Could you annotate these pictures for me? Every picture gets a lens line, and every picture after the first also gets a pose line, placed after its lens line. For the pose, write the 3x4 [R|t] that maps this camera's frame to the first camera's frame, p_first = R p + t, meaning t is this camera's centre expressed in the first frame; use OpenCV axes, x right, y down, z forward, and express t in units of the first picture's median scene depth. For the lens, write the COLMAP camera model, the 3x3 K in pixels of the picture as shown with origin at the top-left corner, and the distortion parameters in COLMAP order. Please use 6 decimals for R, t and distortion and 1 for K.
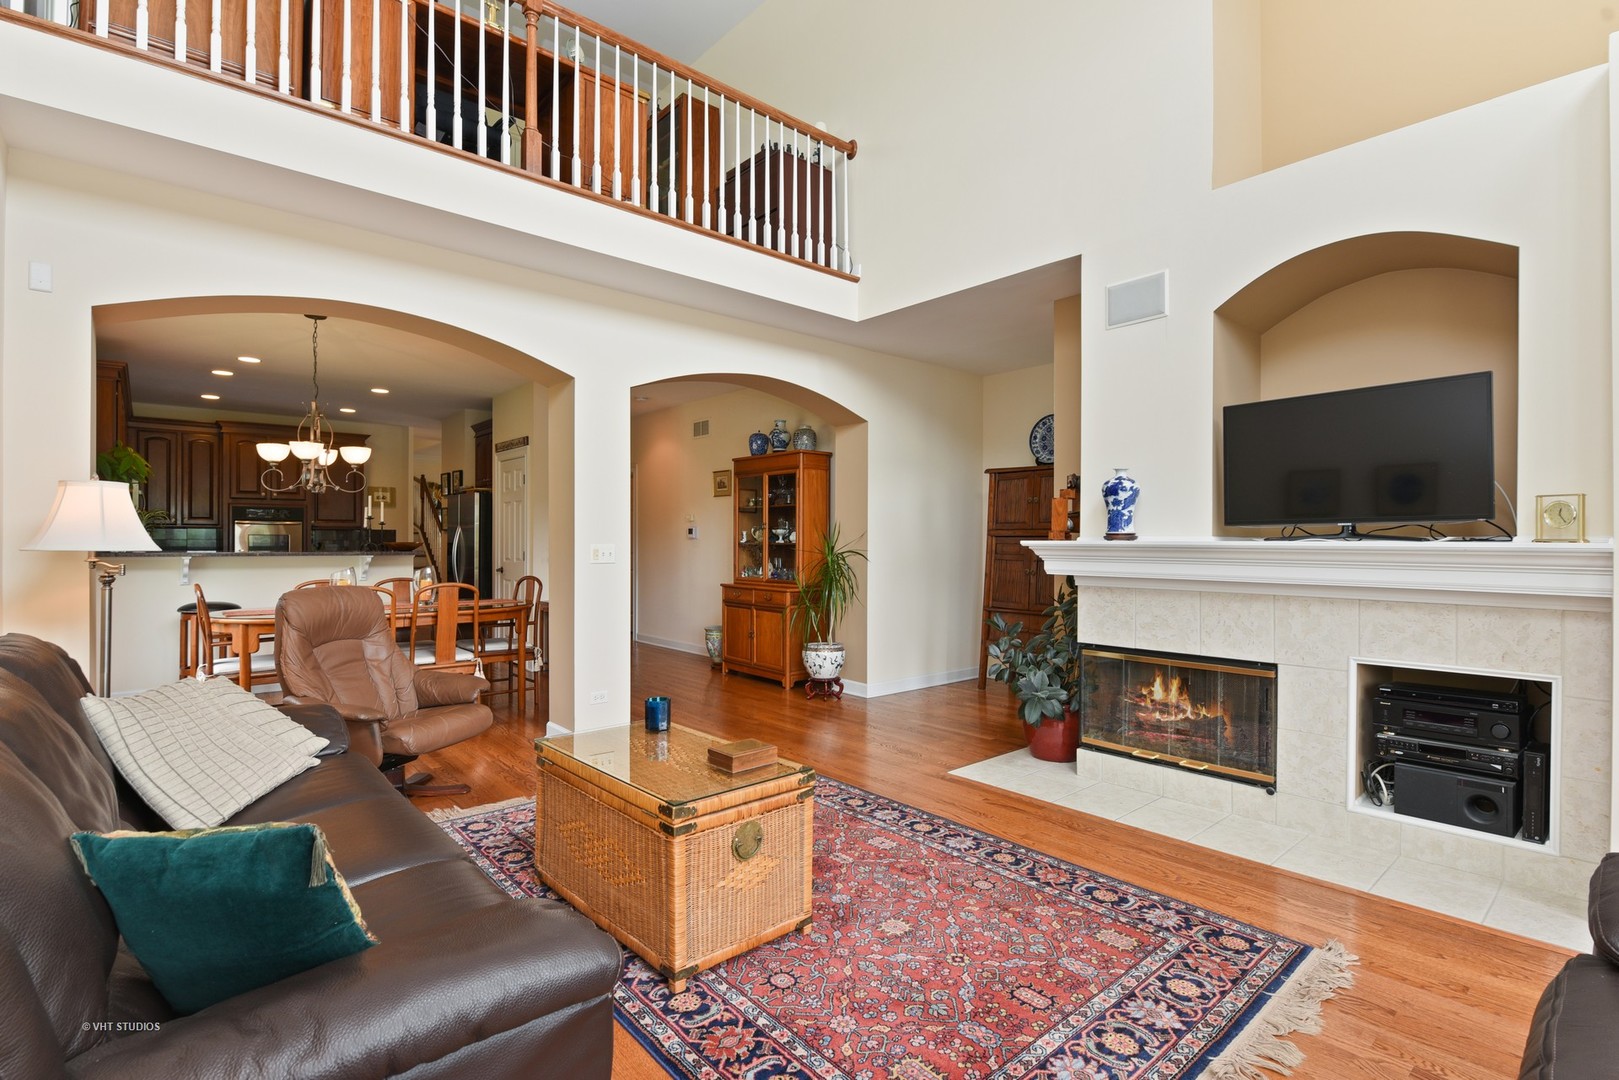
lens RADIAL K [[773.9, 0, 809.5], [0, 773.9, 540.0], [0, 0, 1]] dist [-0.001859, -0.000789]
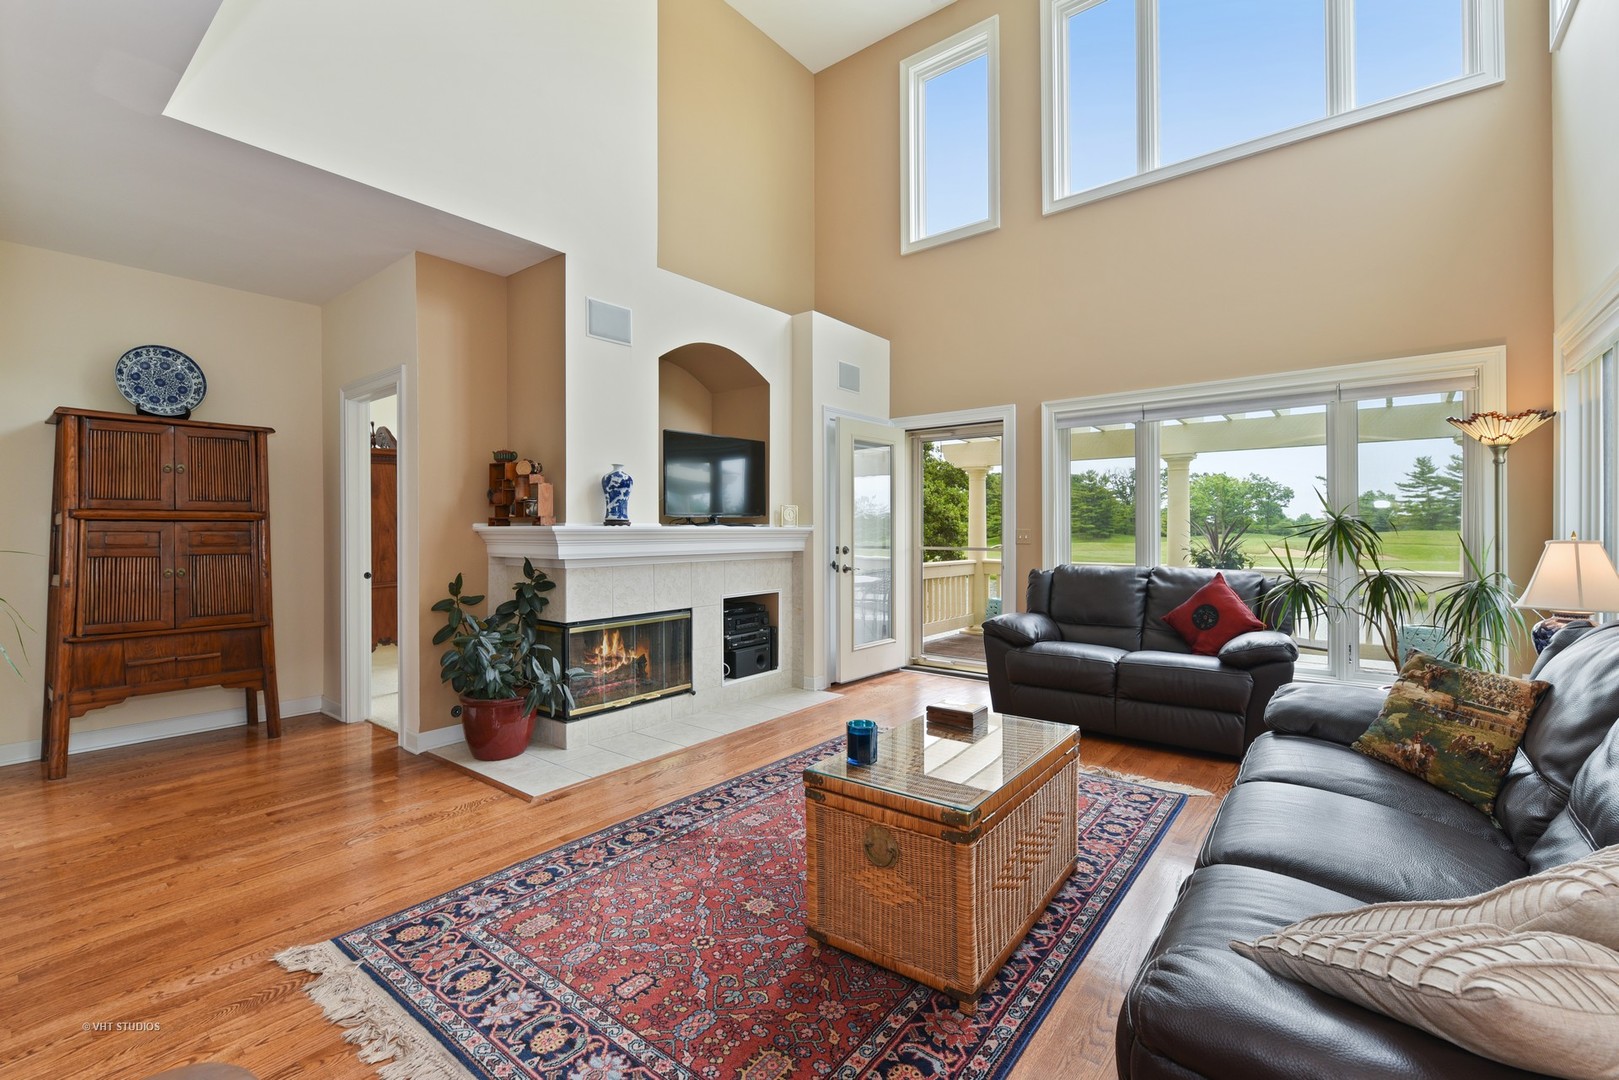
lens RADIAL K [[688.0, 0, 803.7], [0, 688.0, 537.2], [0, 0, 1]] dist [-0.002327, -0.000123]
pose [[-0.177006, -0.011686, 0.984140, -0.736887], [0.002601, 0.999920, 0.012342, 0.005886], [-0.984206, 0.004744, -0.176961, 0.998508]]
